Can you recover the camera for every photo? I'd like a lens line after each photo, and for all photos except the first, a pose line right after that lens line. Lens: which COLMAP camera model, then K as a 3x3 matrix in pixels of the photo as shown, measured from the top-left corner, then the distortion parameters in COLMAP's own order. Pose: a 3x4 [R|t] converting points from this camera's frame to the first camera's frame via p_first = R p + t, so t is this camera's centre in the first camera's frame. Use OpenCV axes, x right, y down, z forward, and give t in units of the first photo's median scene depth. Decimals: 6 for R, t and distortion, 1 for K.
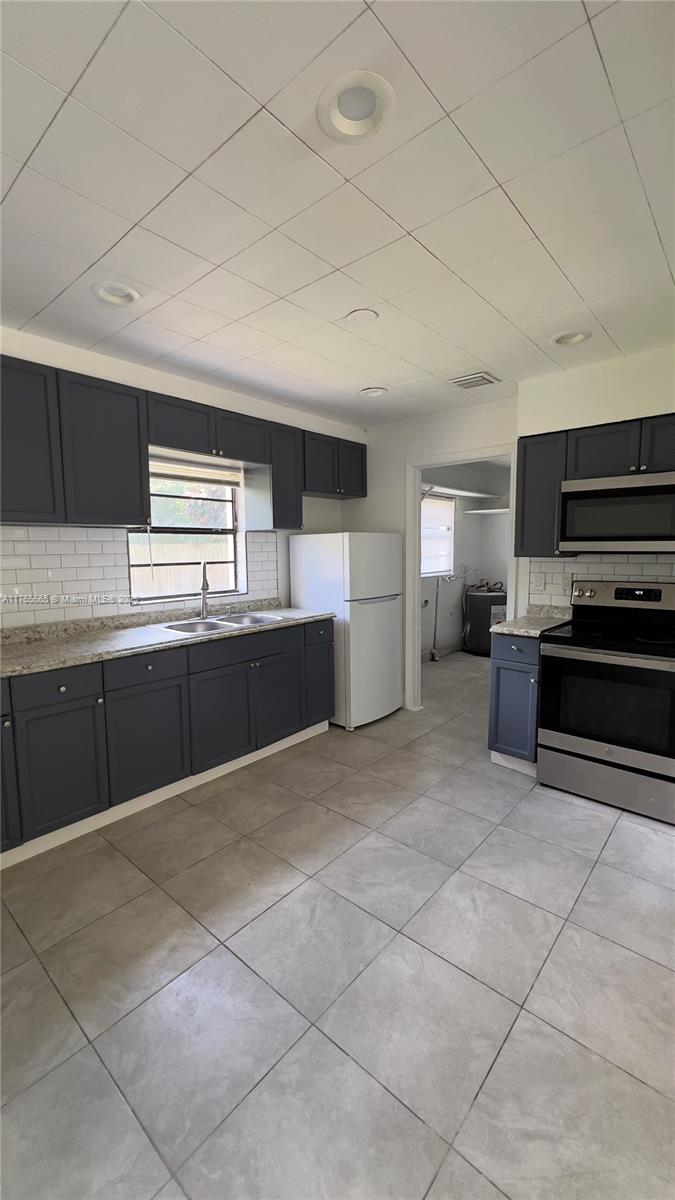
lens RADIAL K [[466.1, 0, 328.8], [0, 466.1, 595.7], [0, 0, 1]] dist [-0.000170, 0.000104]
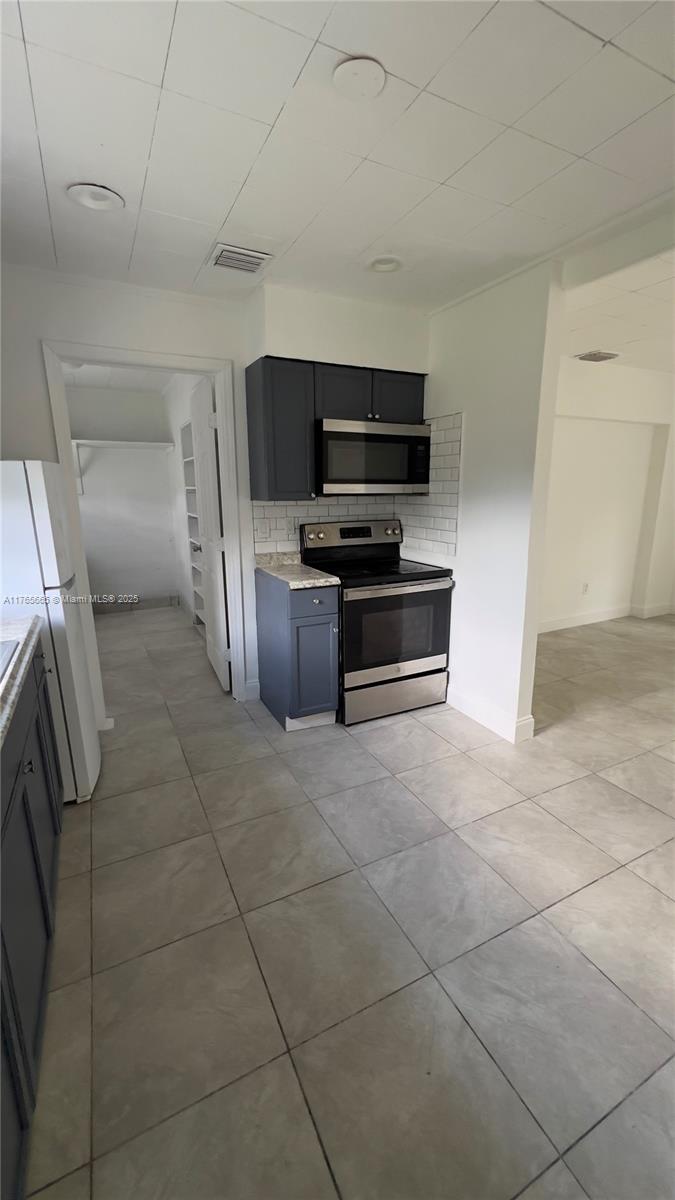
lens RADIAL K [[480.5, 0, 339.3], [0, 480.5, 599.3], [0, 0, 1]] dist [-0.000899, 0.000208]
pose [[0.379532, -0.203288, 0.902569, -0.448338], [0.097486, 0.978918, 0.179491, -0.058370], [-0.920028, 0.019865, 0.391348, 0.600560]]
